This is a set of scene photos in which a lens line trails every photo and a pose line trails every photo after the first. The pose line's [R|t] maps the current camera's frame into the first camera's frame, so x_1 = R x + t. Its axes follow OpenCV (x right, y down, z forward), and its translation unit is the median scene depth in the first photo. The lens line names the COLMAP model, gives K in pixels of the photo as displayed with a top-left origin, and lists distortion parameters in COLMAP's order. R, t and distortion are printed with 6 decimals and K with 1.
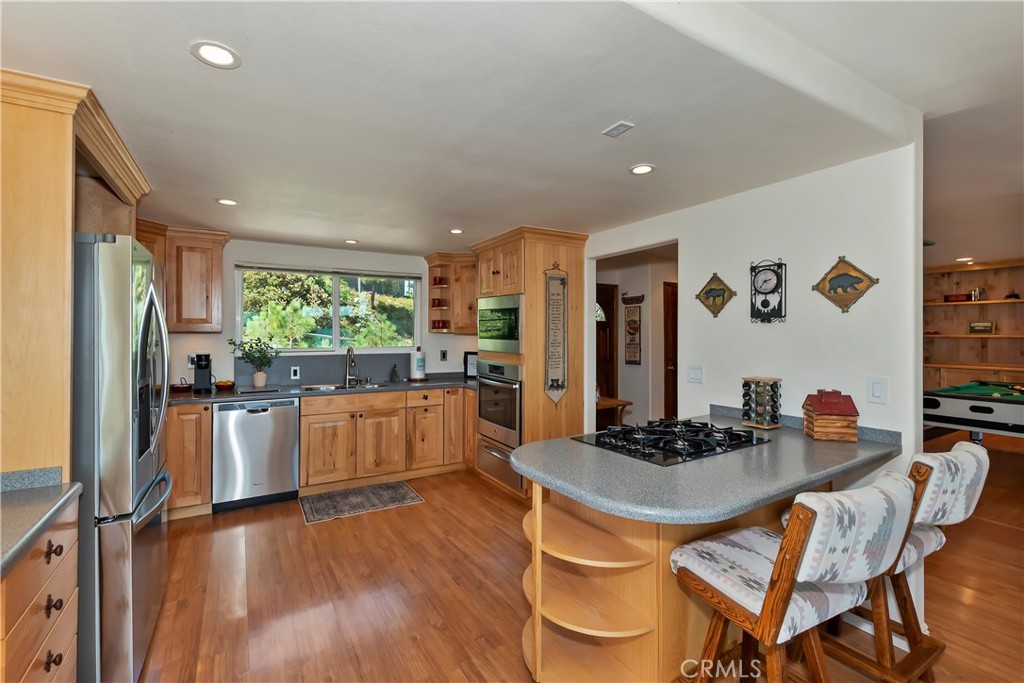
lens RADIAL K [[448.0, 0, 512.1], [0, 448.0, 331.2], [0, 0, 1]] dist [-0.000111, -0.000050]
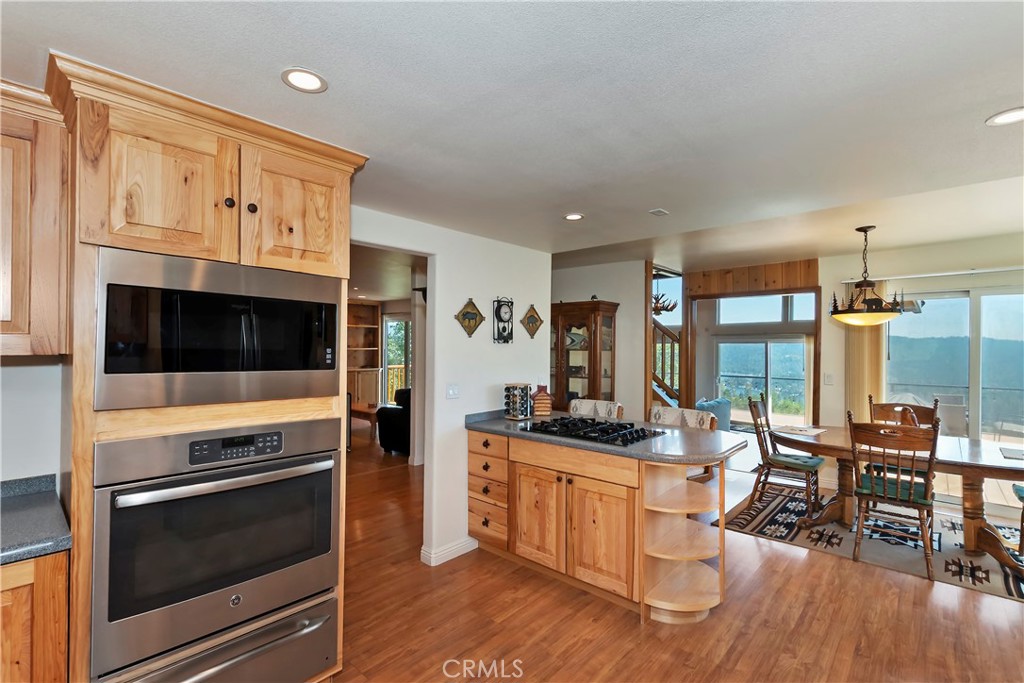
lens RADIAL K [[454.4, 0, 512.0], [0, 454.4, 341.5], [0, 0, 1]] dist [-0.004341, -0.000493]
pose [[-0.290696, 0.013999, 0.956713, -0.764362], [-0.000050, 0.999893, -0.014646, -0.003320], [-0.956815, -0.004306, -0.290665, 1.372425]]
